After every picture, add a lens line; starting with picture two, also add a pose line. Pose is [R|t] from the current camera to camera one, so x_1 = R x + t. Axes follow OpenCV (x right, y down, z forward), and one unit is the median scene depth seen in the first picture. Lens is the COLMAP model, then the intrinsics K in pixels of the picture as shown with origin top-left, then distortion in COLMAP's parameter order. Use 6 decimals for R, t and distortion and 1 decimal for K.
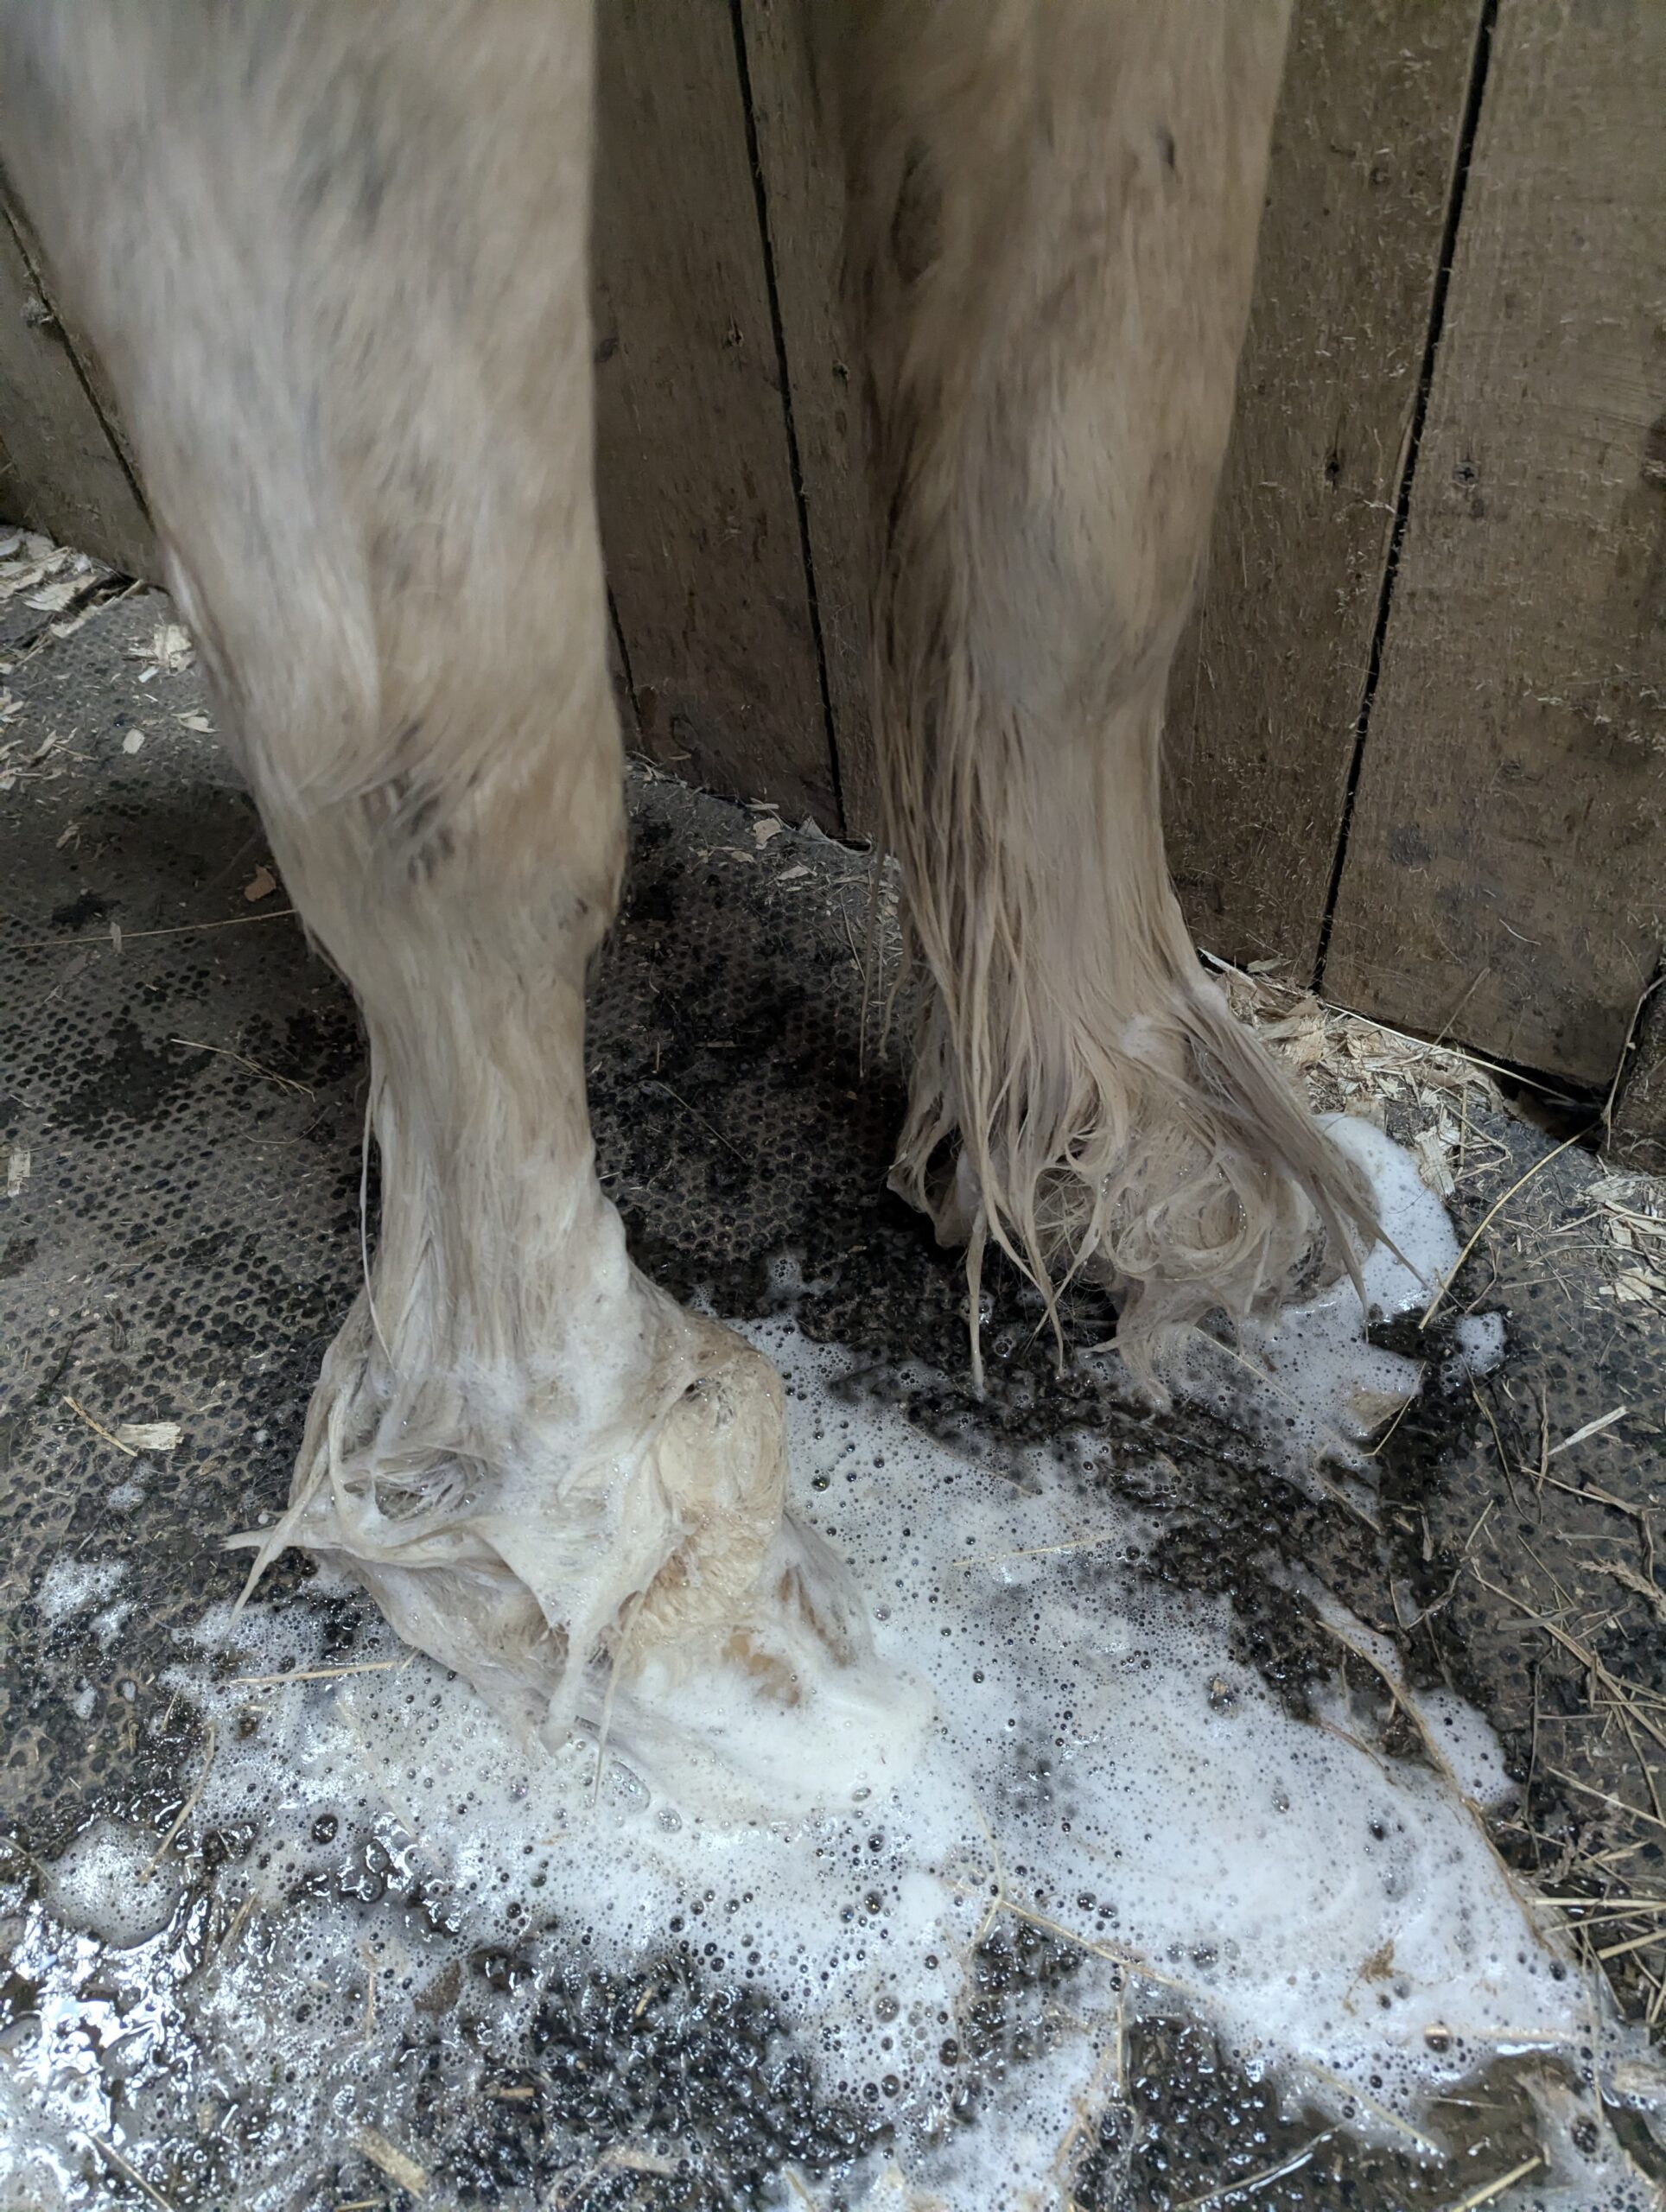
lens RADIAL K [[1531.0, 0, 833.0], [0, 1531.0, 1106.0], [0, 0, 1]] dist [0.031394, -0.024698]
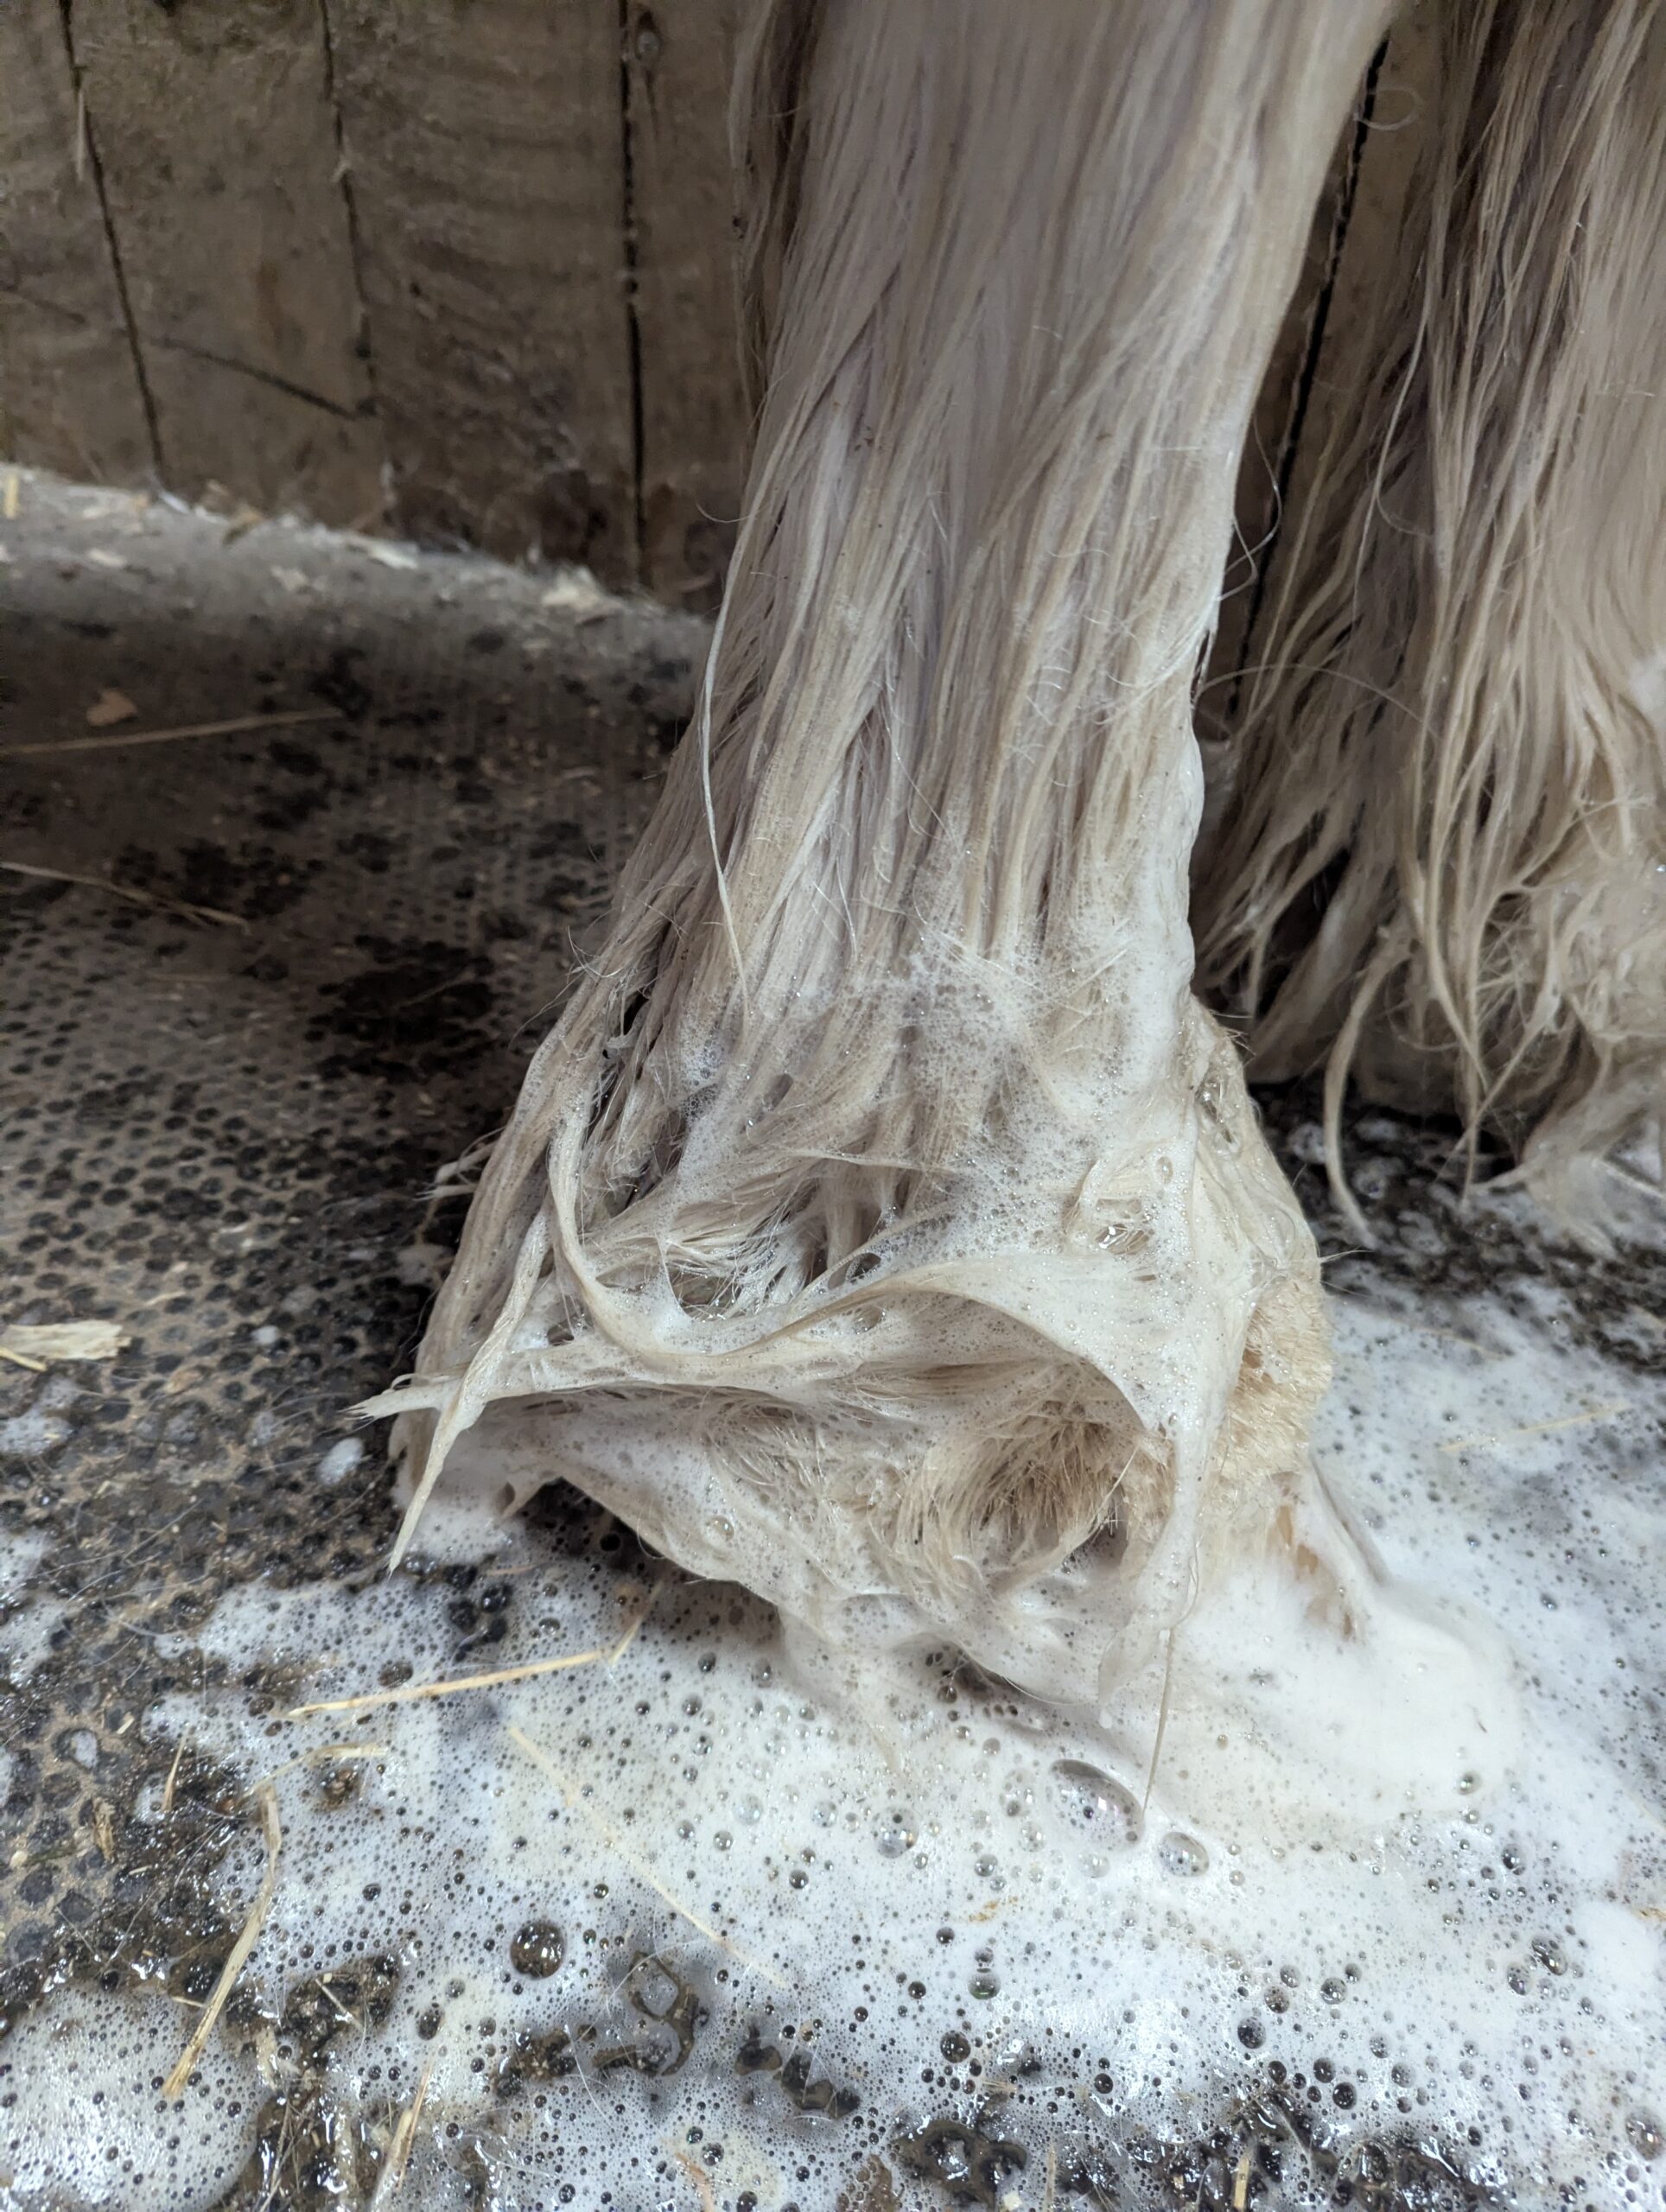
lens RADIAL K [[1584.7, 0, 833.0], [0, 1584.7, 1106.0], [0, 0, 1]] dist [0.034868, -0.050880]
pose [[0.975091, 0.006304, 0.221715, -0.309057], [0.027828, 0.988221, -0.150484, 0.236139], [-0.220052, 0.152905, 0.963430, 0.360692]]
